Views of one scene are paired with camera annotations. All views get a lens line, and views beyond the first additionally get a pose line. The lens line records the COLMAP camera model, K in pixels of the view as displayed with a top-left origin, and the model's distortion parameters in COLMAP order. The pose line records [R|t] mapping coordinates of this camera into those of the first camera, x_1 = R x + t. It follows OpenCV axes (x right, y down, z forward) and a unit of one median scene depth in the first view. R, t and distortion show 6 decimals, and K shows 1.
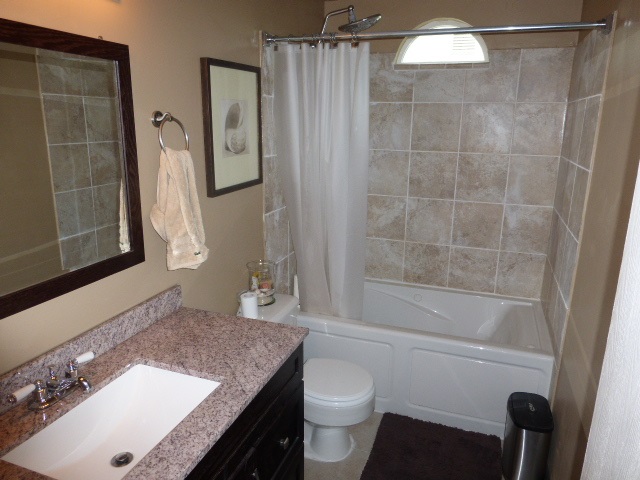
lens RADIAL K [[469.7, 0, 320.0], [0, 469.7, 240.0], [0, 0, 1]] dist [-0.009226, 0.001302]
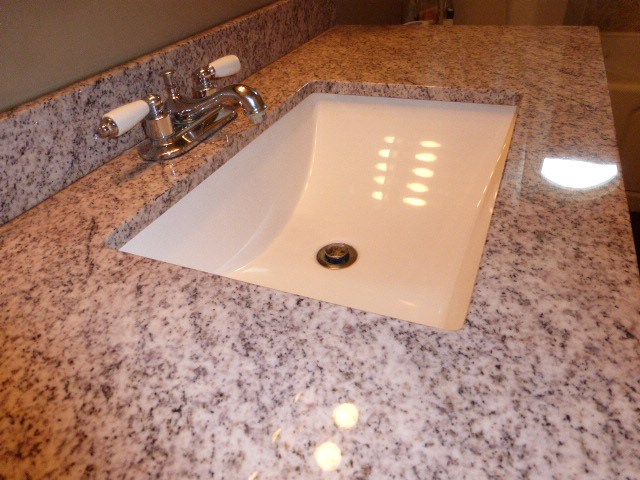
lens RADIAL K [[469.7, 0, 320.0], [0, 469.7, 240.0], [0, 0, 1]] dist [-0.009226, 0.001302]
pose [[0.993957, -0.035449, -0.103884, -0.394368], [0.070320, 0.932344, 0.354669, 0.276830], [0.084283, -0.359831, 0.929203, 0.540369]]
